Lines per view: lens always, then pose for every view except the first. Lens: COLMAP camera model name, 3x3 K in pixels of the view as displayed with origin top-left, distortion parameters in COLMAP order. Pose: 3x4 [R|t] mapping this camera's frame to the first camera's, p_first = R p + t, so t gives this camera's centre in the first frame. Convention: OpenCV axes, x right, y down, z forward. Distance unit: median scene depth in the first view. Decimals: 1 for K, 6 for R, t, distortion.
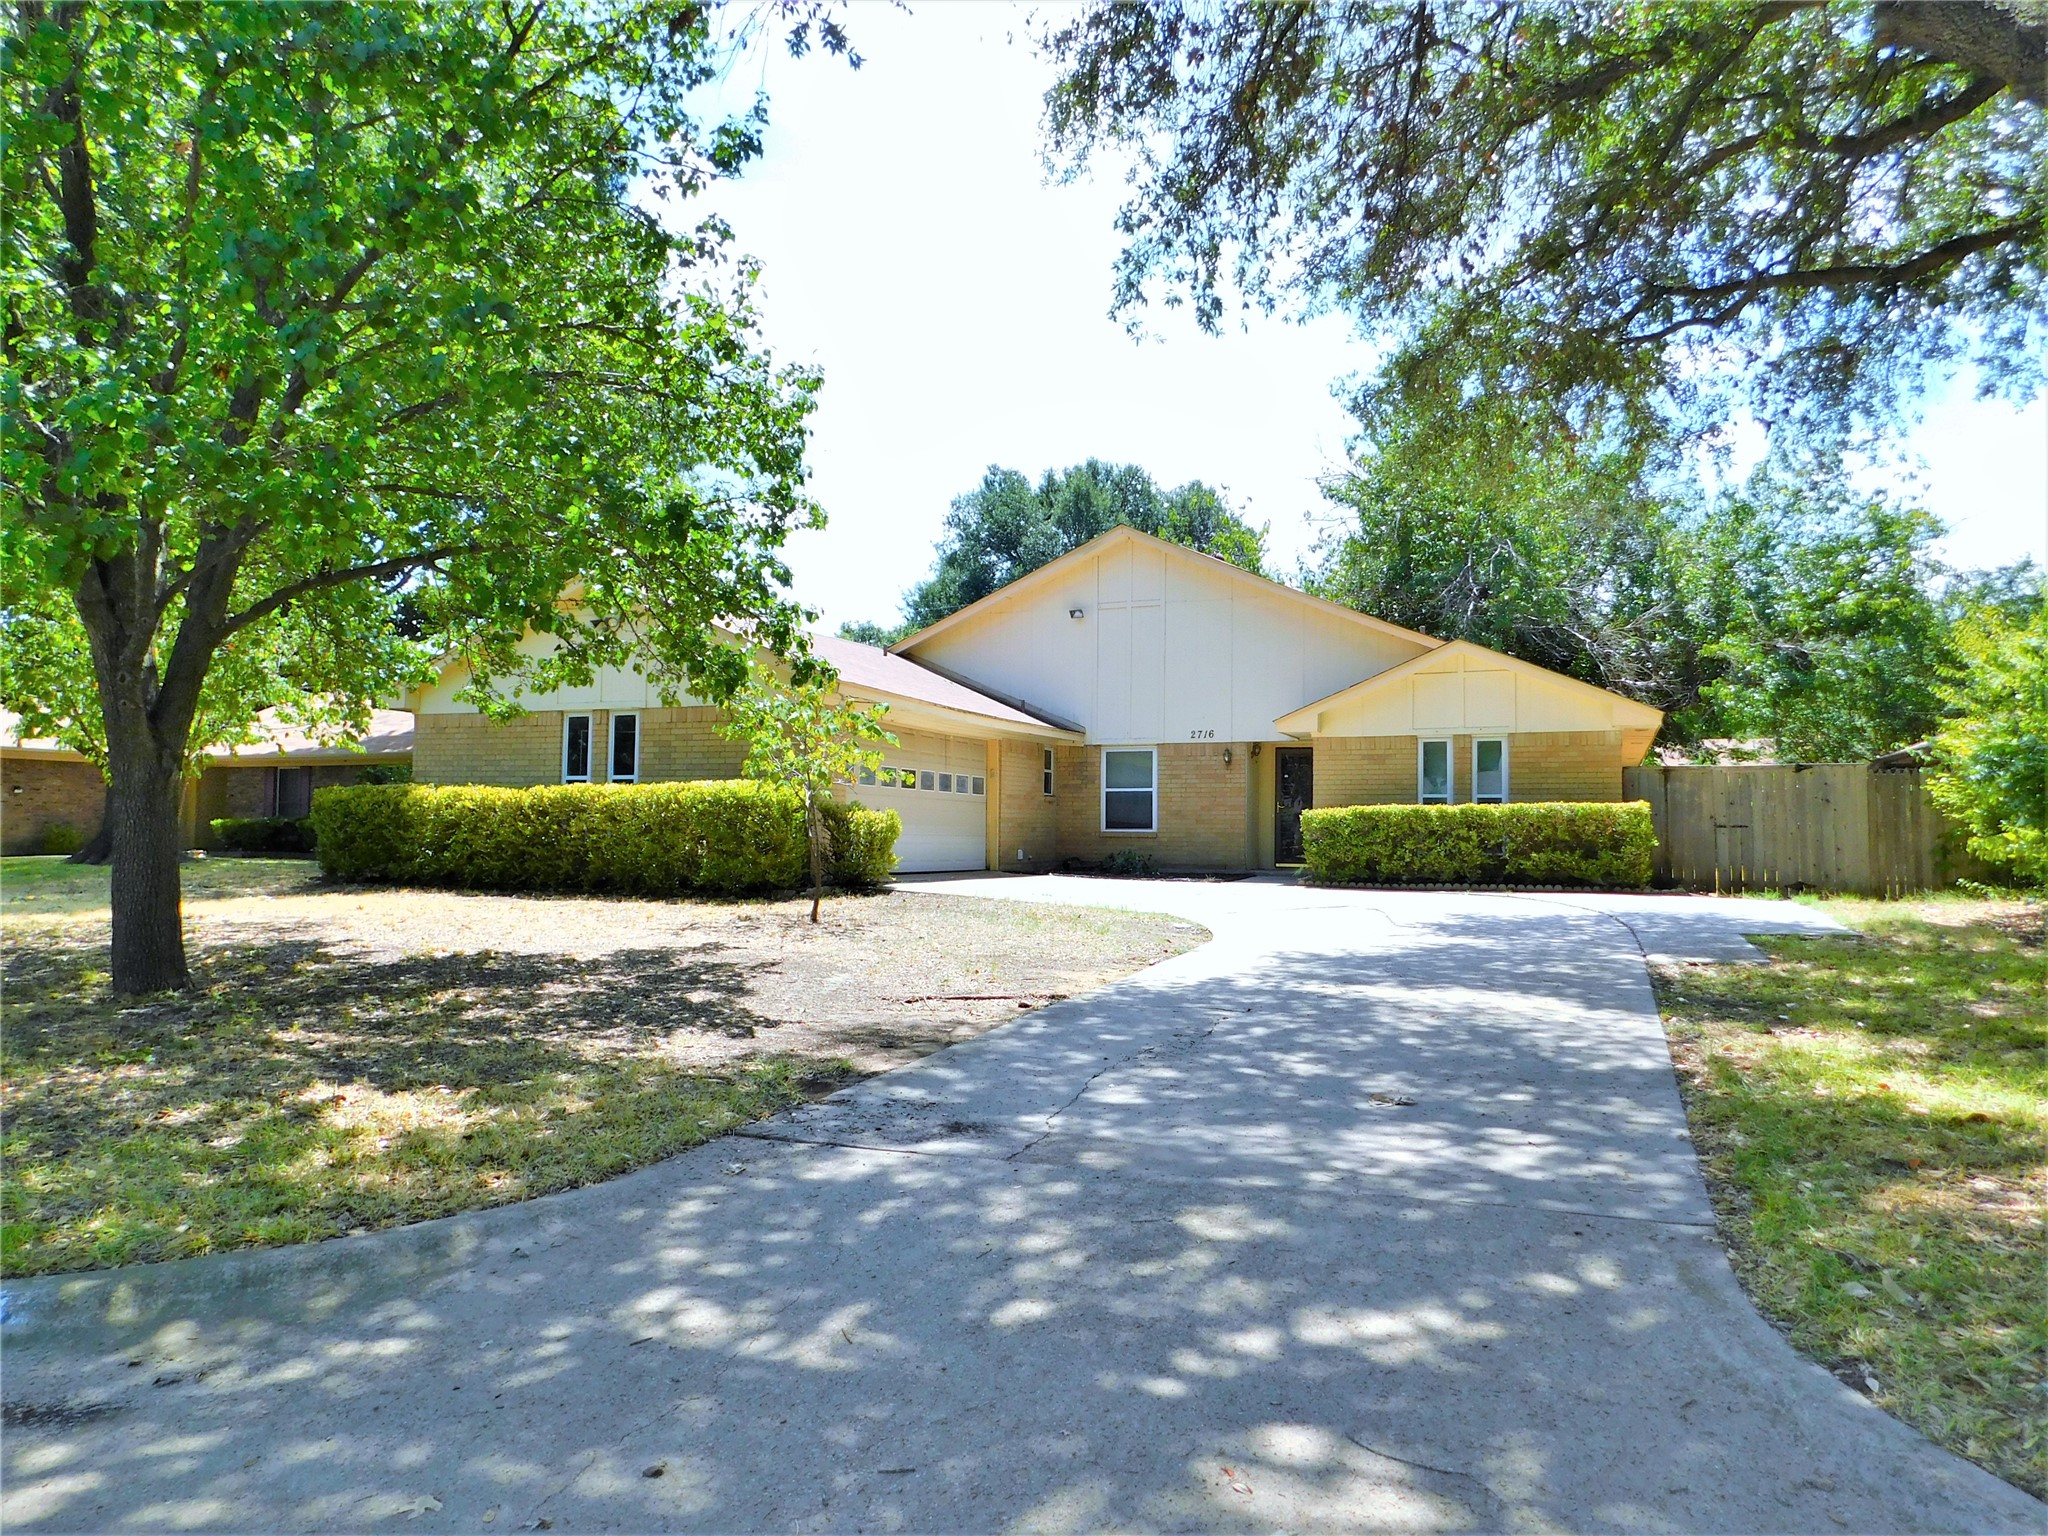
lens RADIAL K [[1358.0, 0, 1032.9], [0, 1358.0, 770.9], [0, 0, 1]] dist [-0.037748, 0.027510]
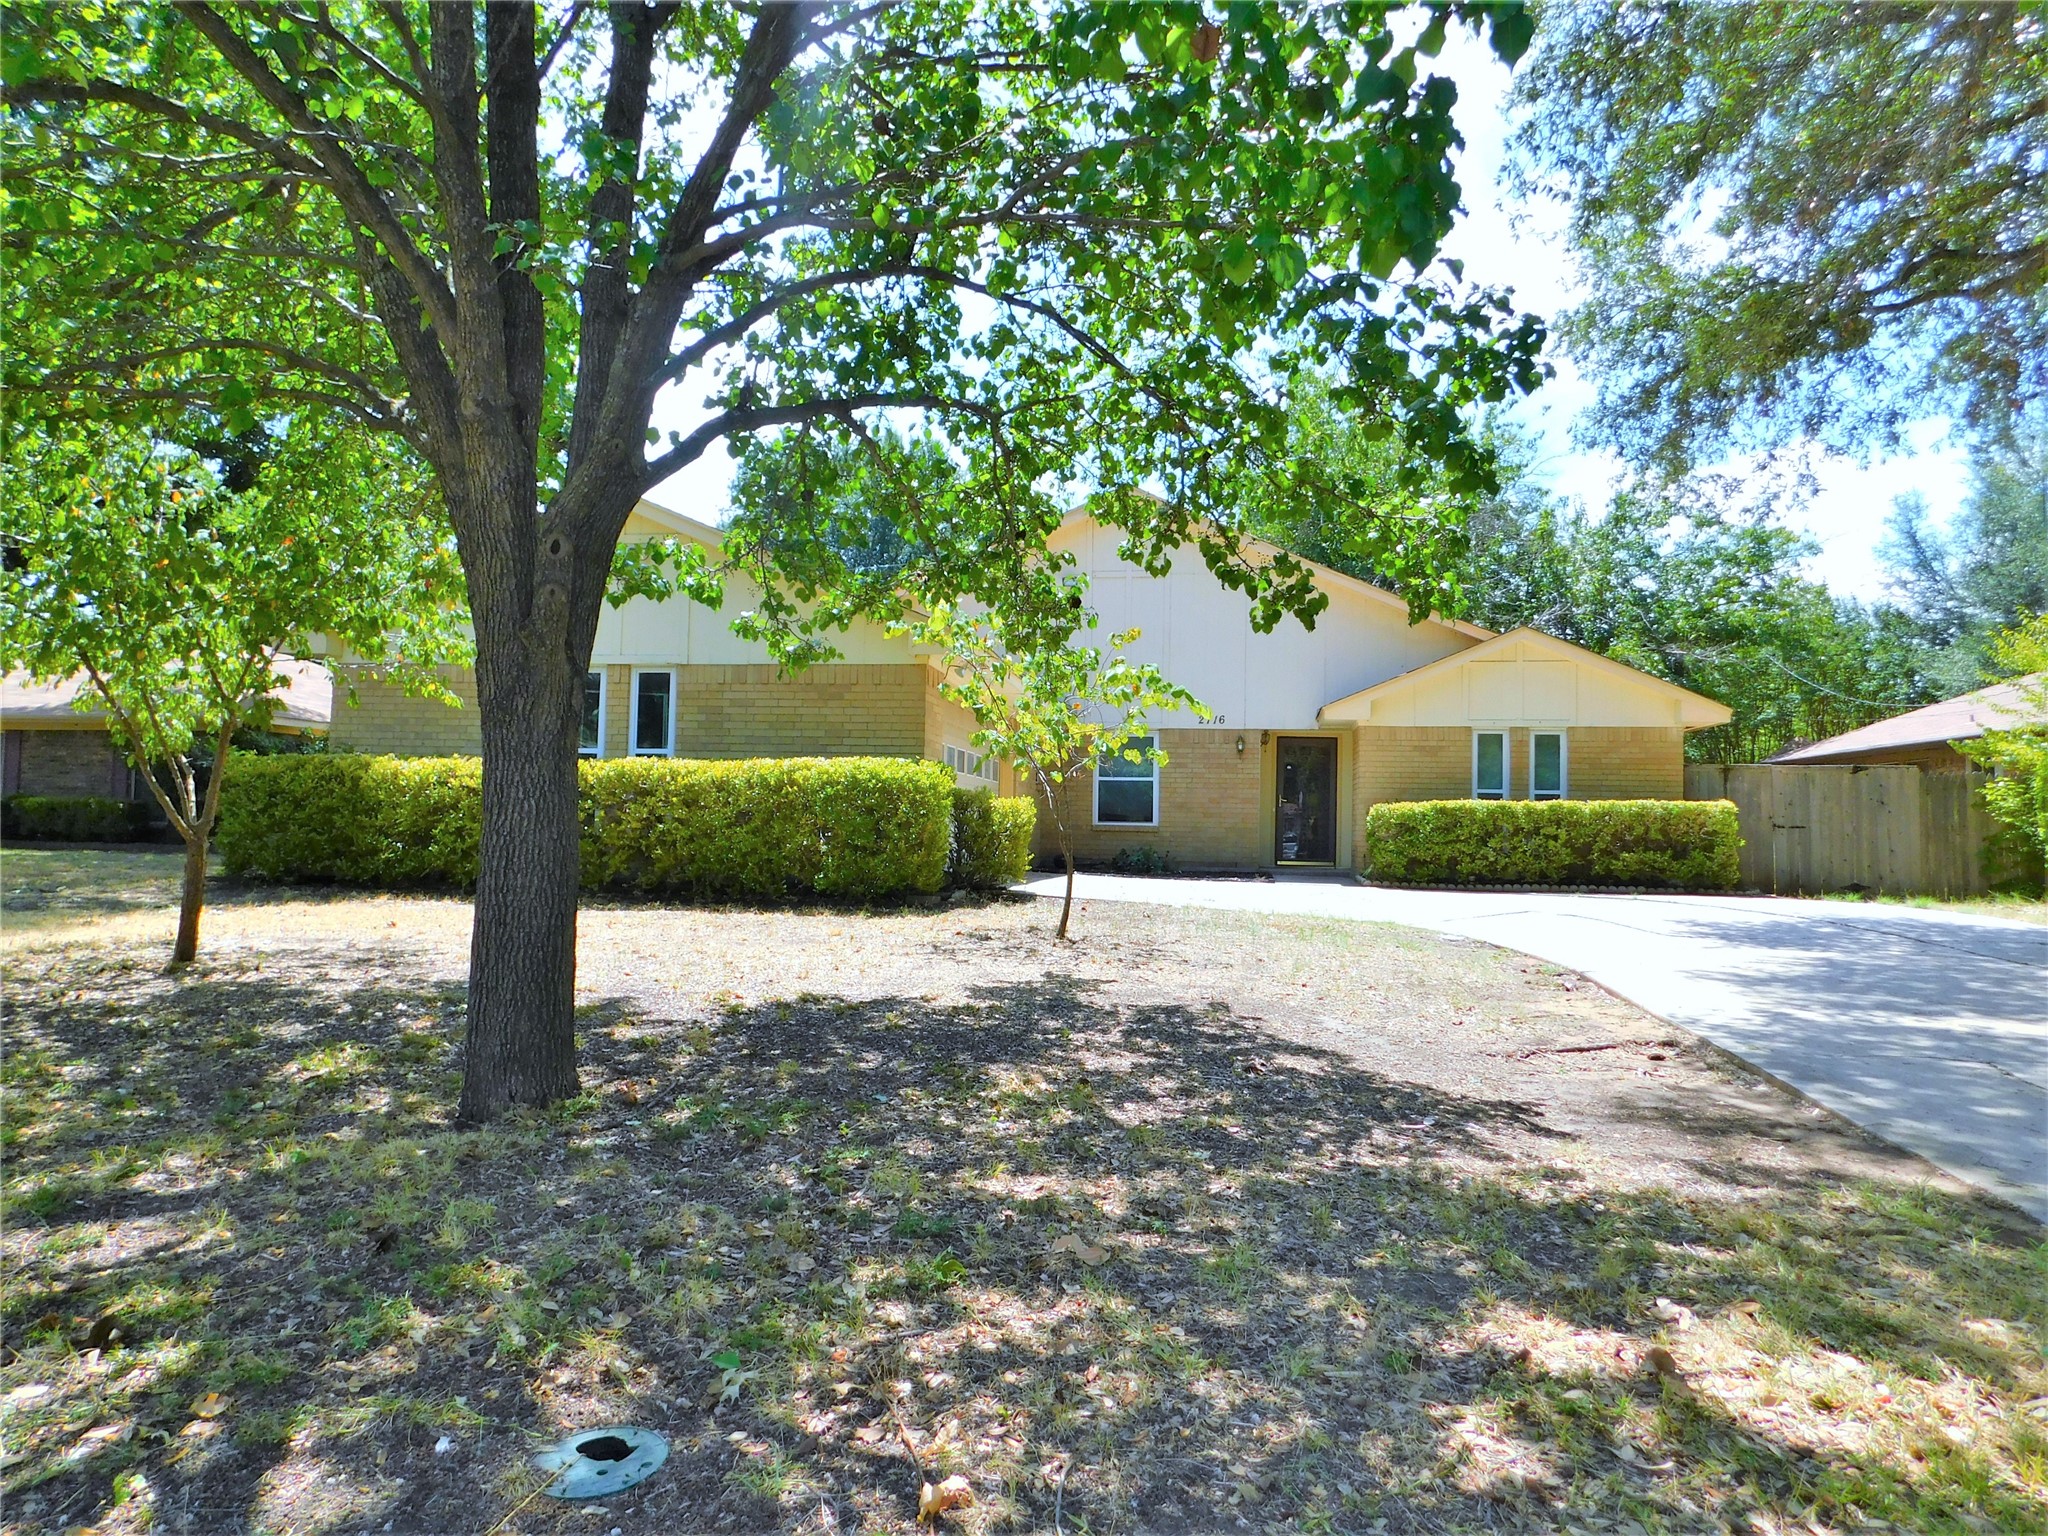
lens RADIAL K [[1358.0, 0, 1018.2], [0, 1358.0, 770.1], [0, 0, 1]] dist [-0.037748, 0.027510]
pose [[0.964826, 0.020515, 0.262087, -0.285980], [-0.022267, 0.999745, 0.003718, 0.007924], [-0.261944, -0.009424, 0.965037, 0.182335]]
